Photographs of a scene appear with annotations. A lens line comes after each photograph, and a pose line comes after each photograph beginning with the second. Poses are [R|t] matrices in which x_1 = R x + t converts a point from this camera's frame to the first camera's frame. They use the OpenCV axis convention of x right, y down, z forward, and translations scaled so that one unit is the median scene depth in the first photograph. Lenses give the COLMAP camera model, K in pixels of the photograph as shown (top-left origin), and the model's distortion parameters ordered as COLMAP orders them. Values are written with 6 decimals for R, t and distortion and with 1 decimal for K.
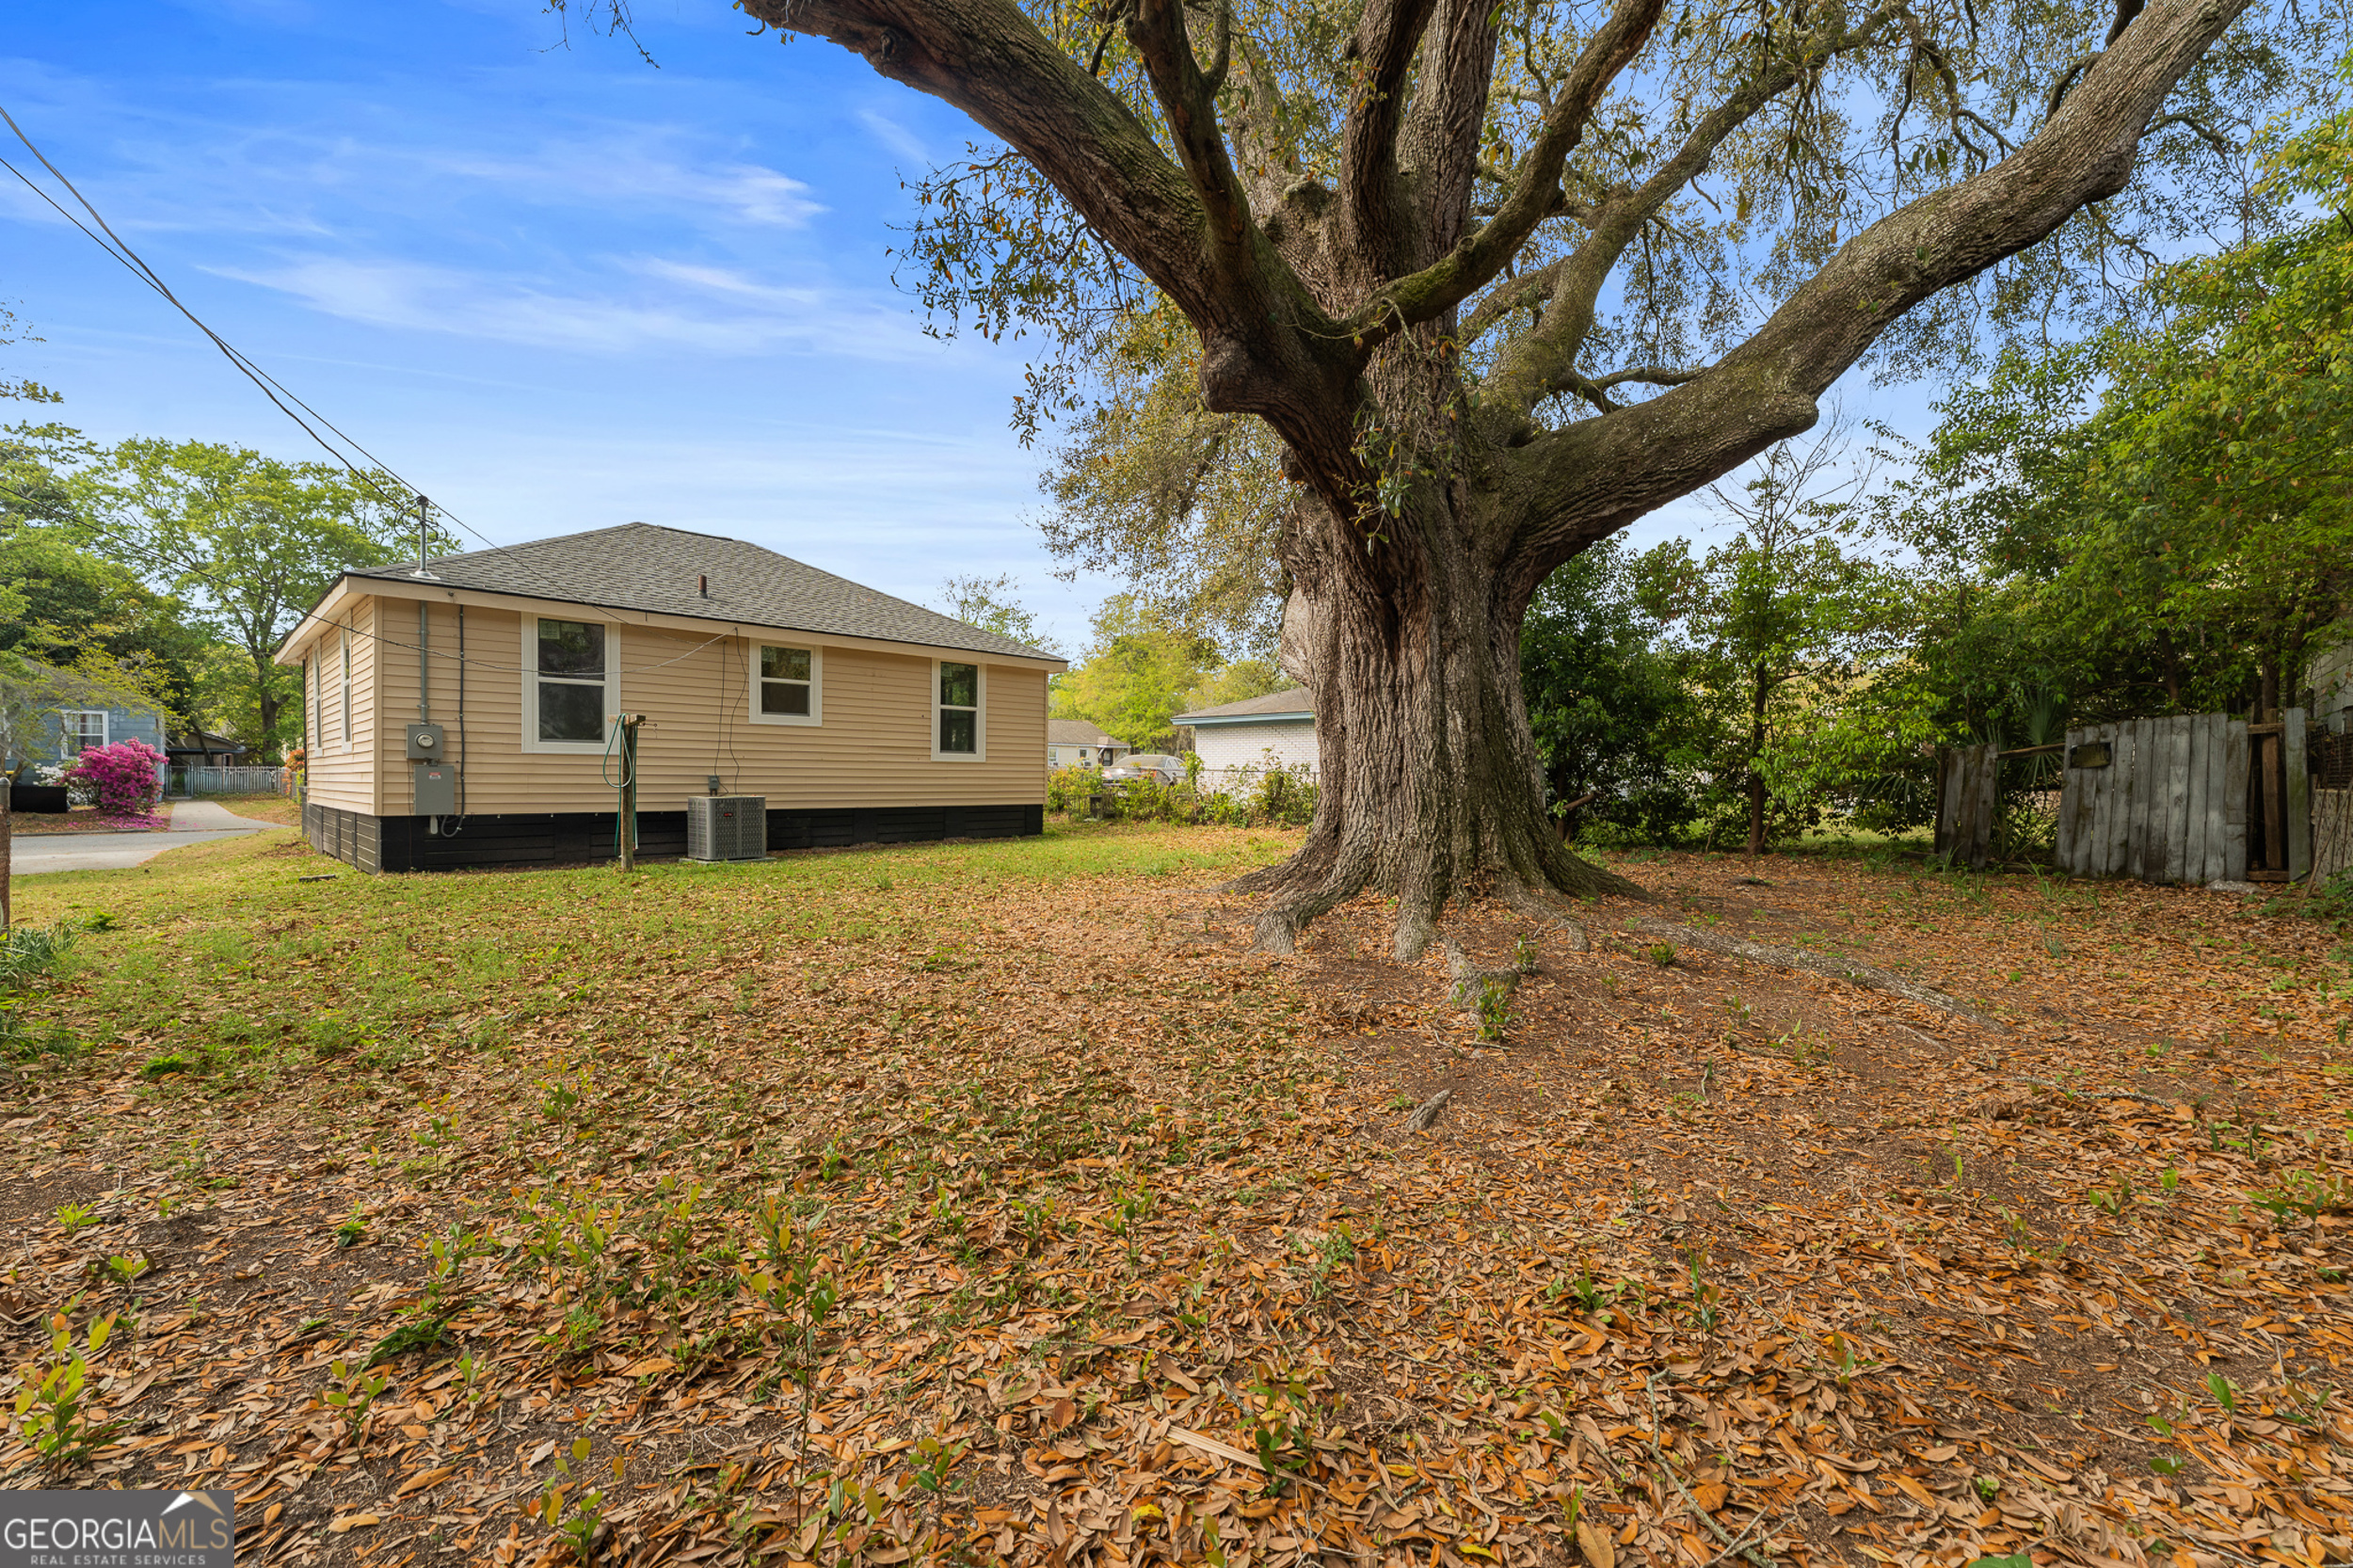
lens RADIAL K [[962.0, 0, 1176.6], [0, 962.0, 783.9], [0, 0, 1]] dist [0.005814, -0.002065]
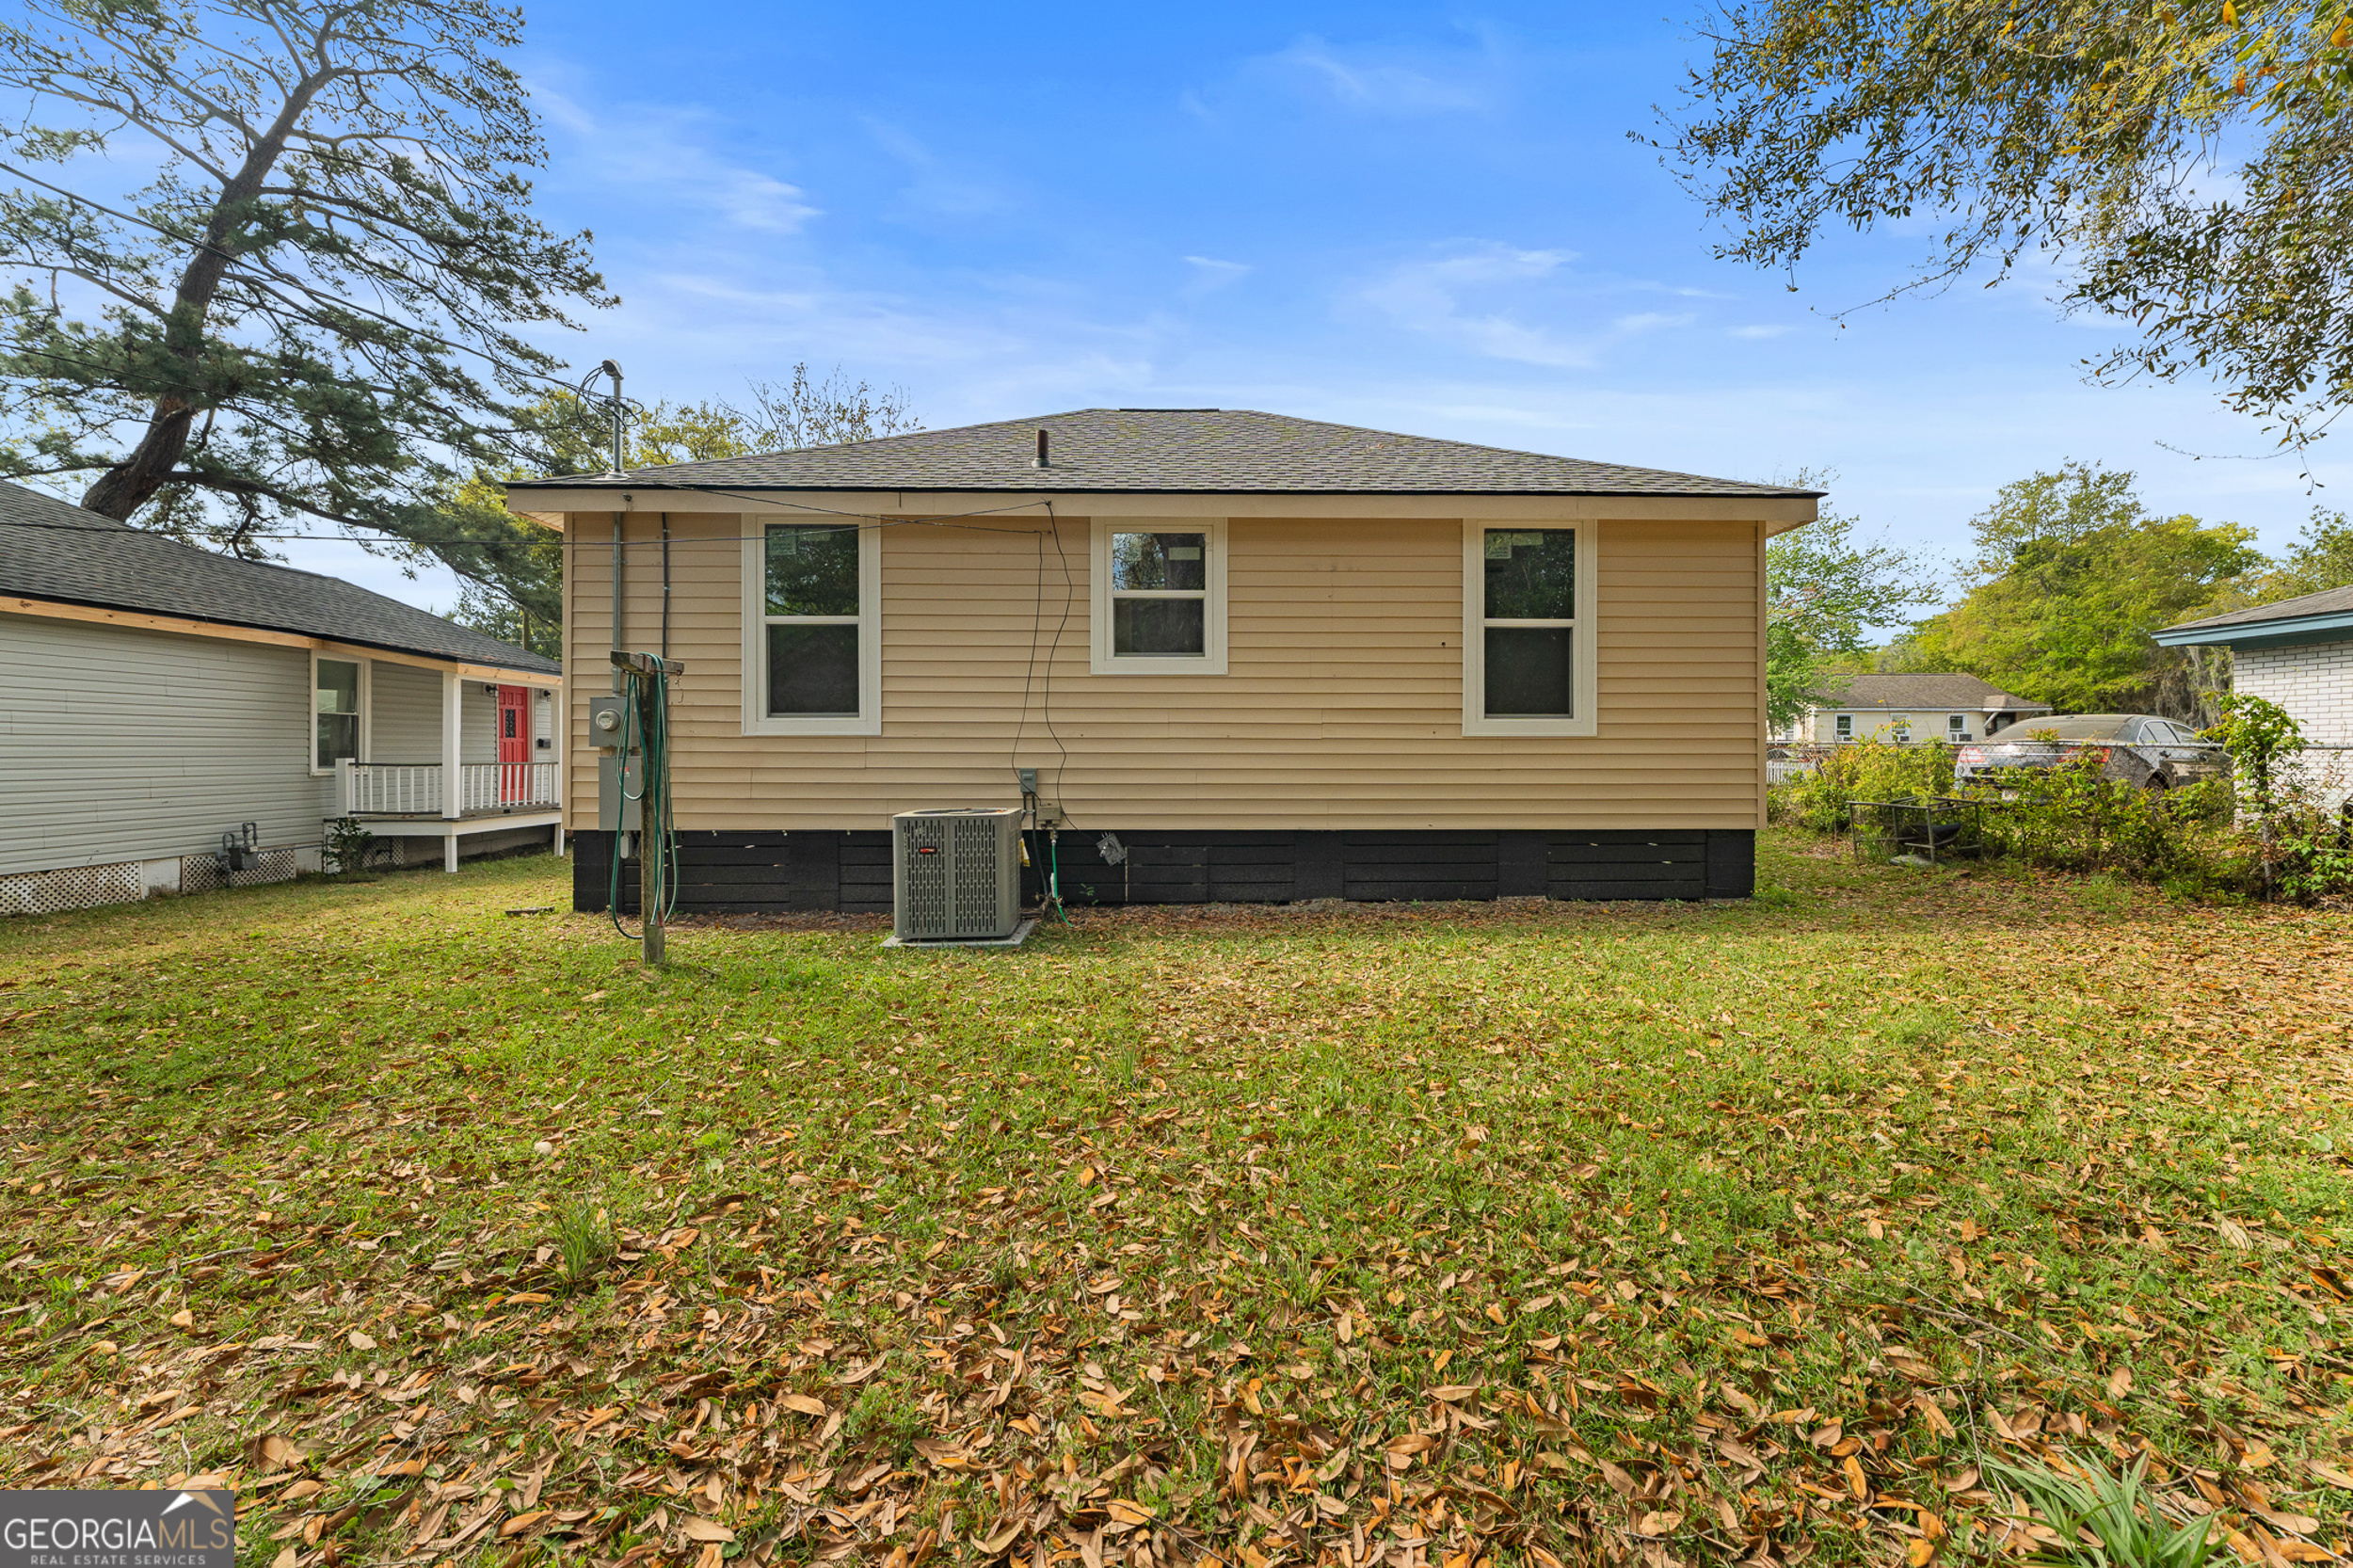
lens RADIAL K [[962.0, 0, 1183.9], [0, 962.0, 751.8], [0, 0, 1]] dist [0.005814, -0.002065]
pose [[0.707078, -0.009976, -0.707065, -0.012836], [0.000716, 0.999910, -0.013392, -0.009760], [0.707135, 0.008963, 0.707022, 0.575484]]
